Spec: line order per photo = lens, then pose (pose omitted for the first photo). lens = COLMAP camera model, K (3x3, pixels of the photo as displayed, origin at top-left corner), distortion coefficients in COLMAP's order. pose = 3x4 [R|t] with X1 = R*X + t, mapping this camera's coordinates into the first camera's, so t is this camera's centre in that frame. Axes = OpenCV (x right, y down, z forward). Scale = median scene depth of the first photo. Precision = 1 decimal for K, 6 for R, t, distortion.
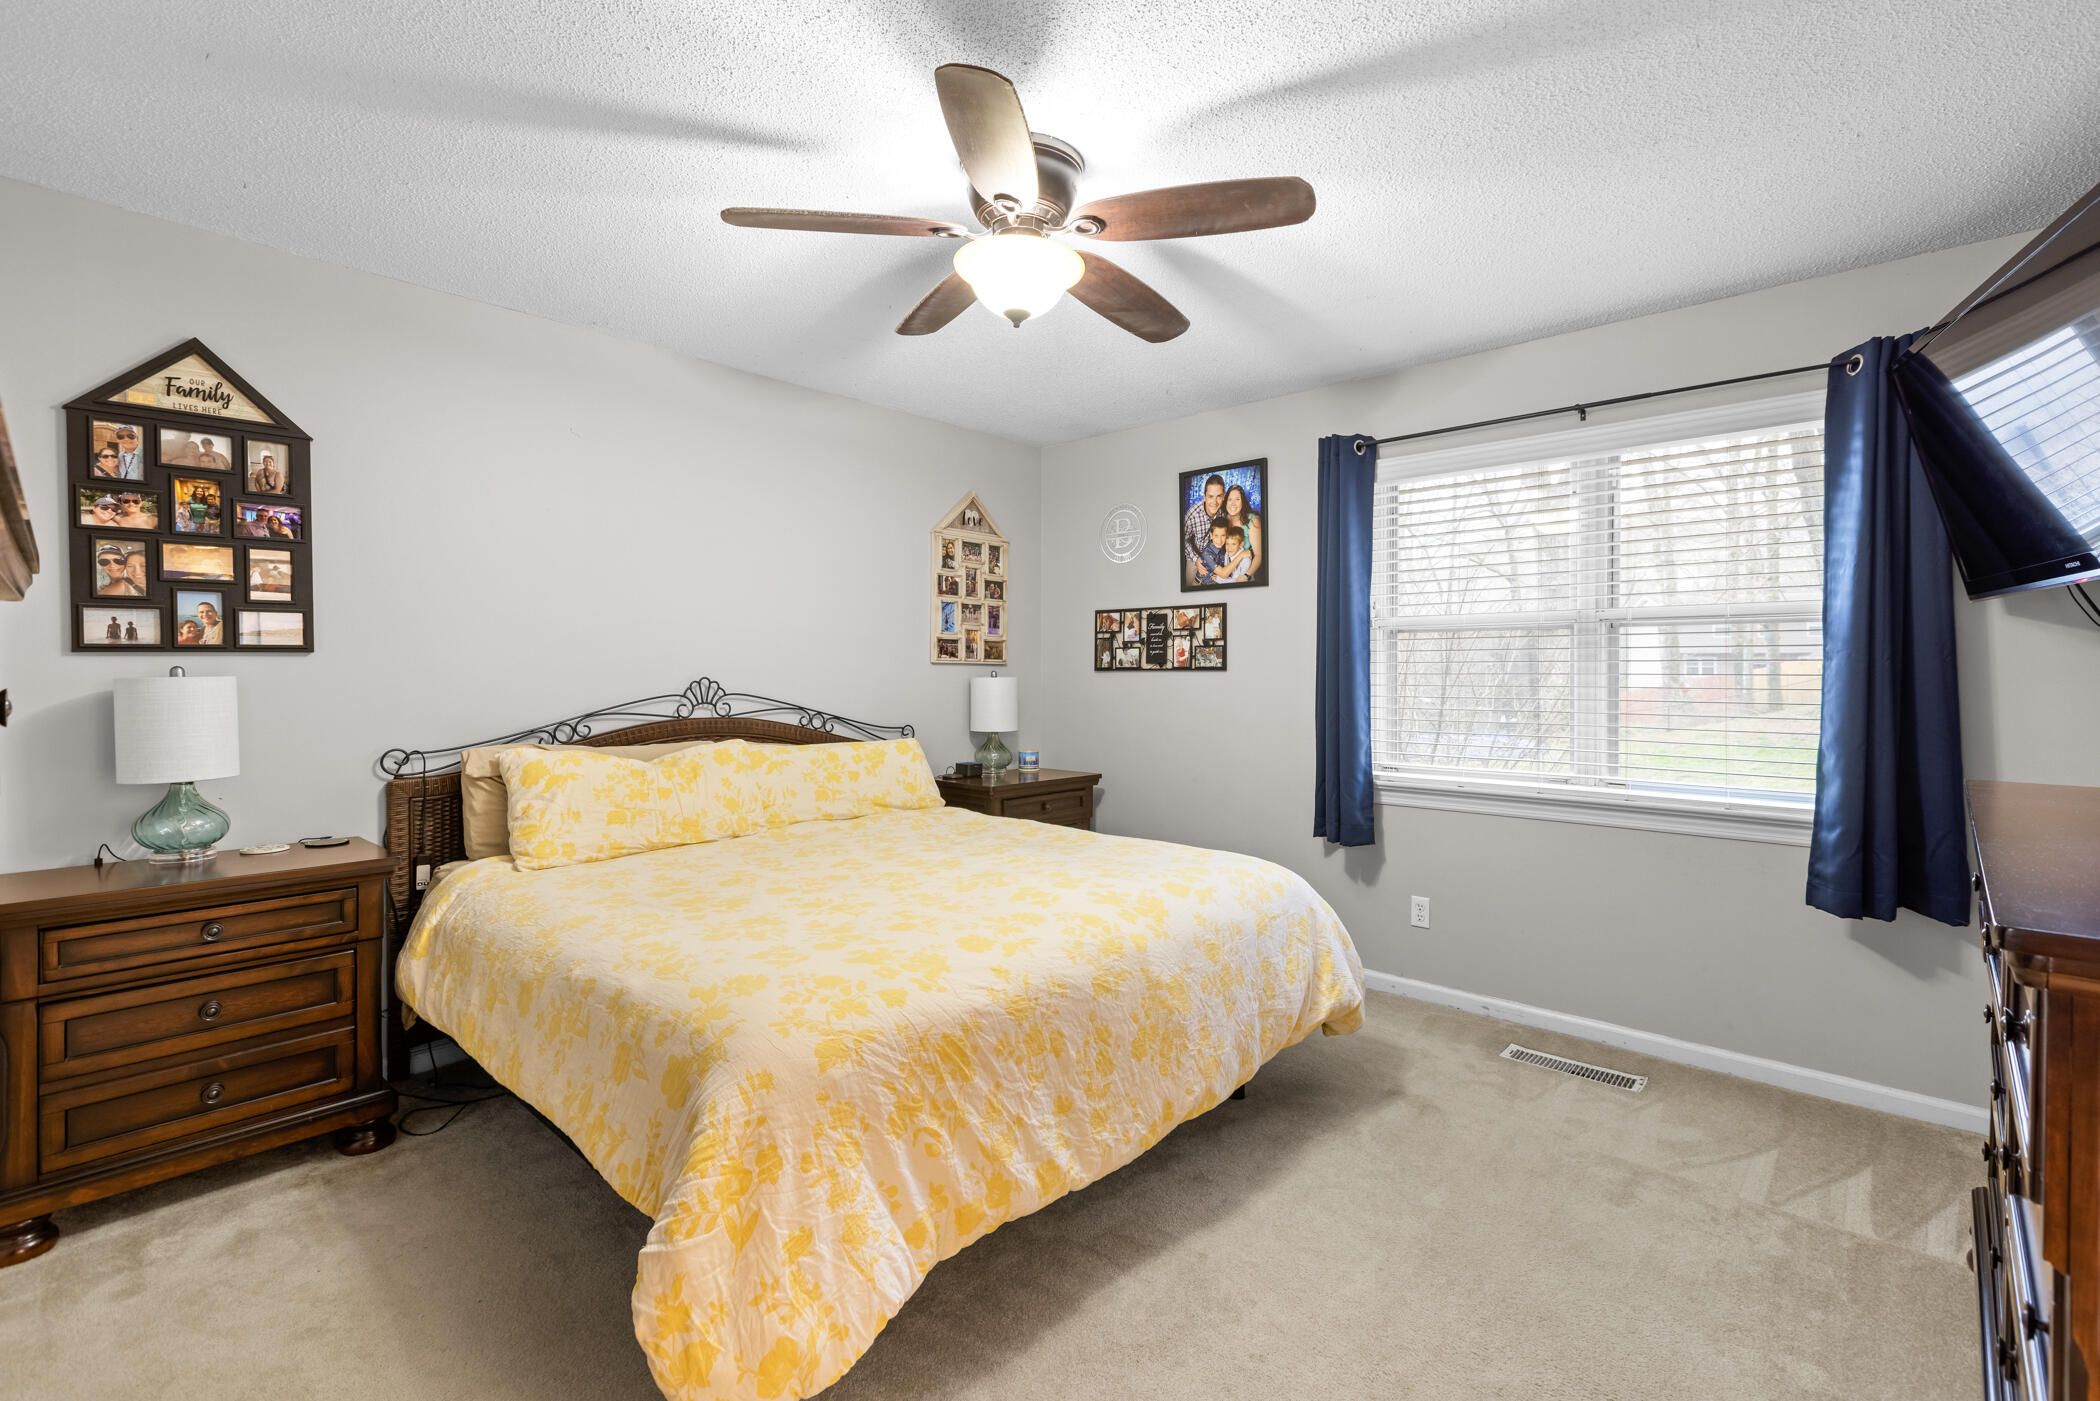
lens RADIAL K [[957.7, 0, 1043.4], [0, 957.7, 686.0], [0, 0, 1]] dist [0.001444, 0.000403]
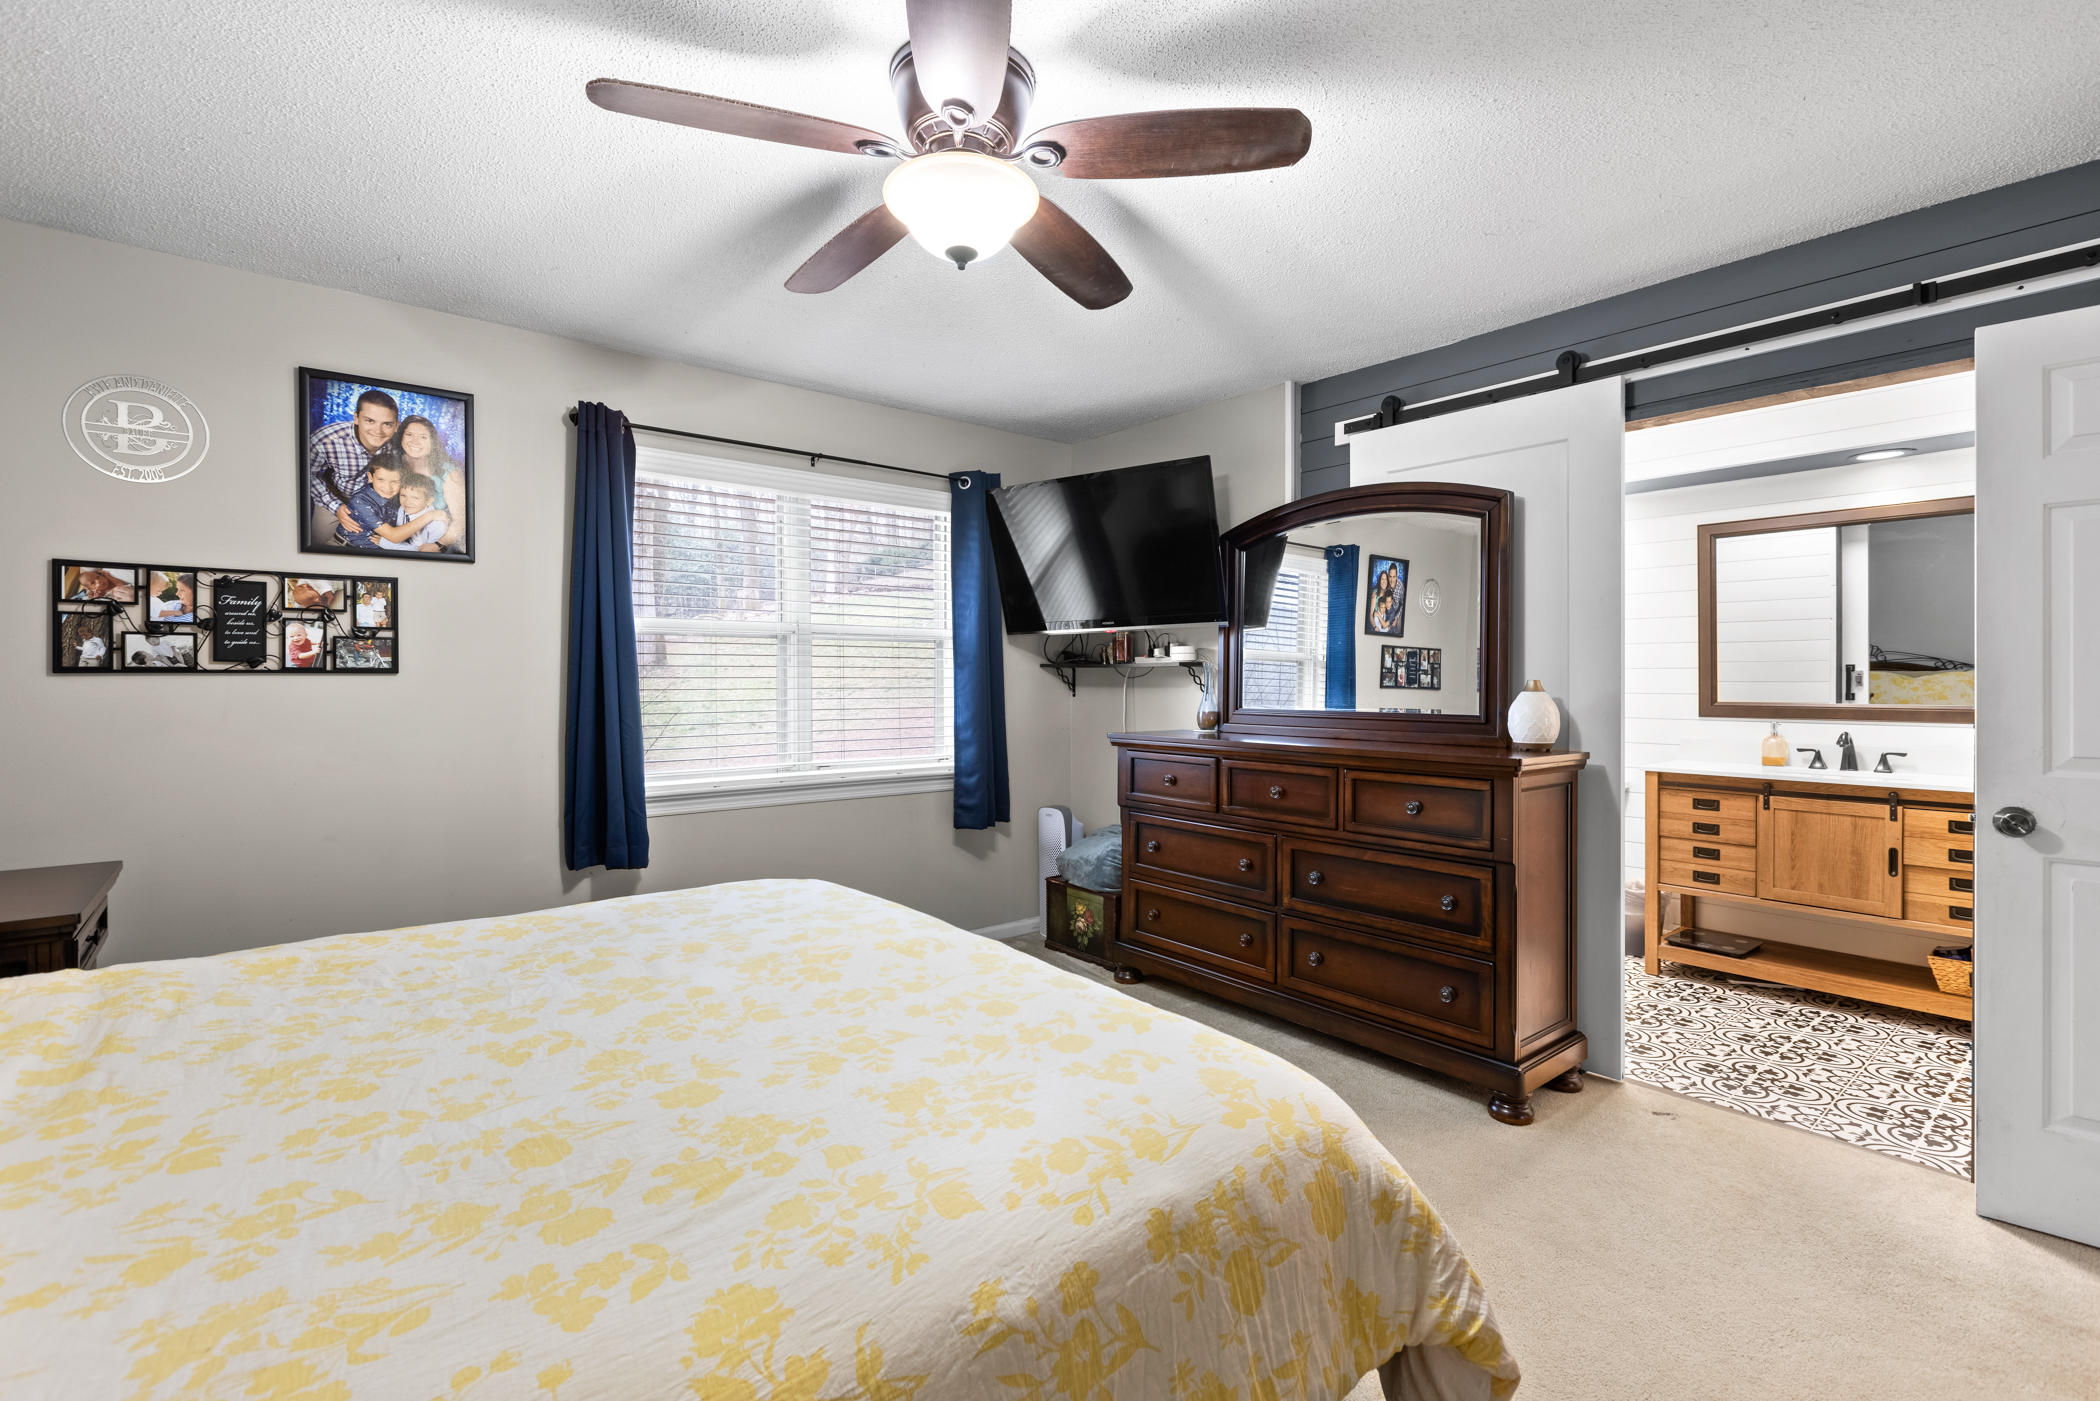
lens RADIAL K [[957.7, 0, 1043.8], [0, 957.7, 690.3], [0, 0, 1]] dist [0.001444, 0.000403]
pose [[0.110842, -0.015290, 0.993720, -0.453253], [0.013177, 0.999816, 0.013914, -0.007134], [-0.993751, 0.011552, 0.111023, 0.439366]]
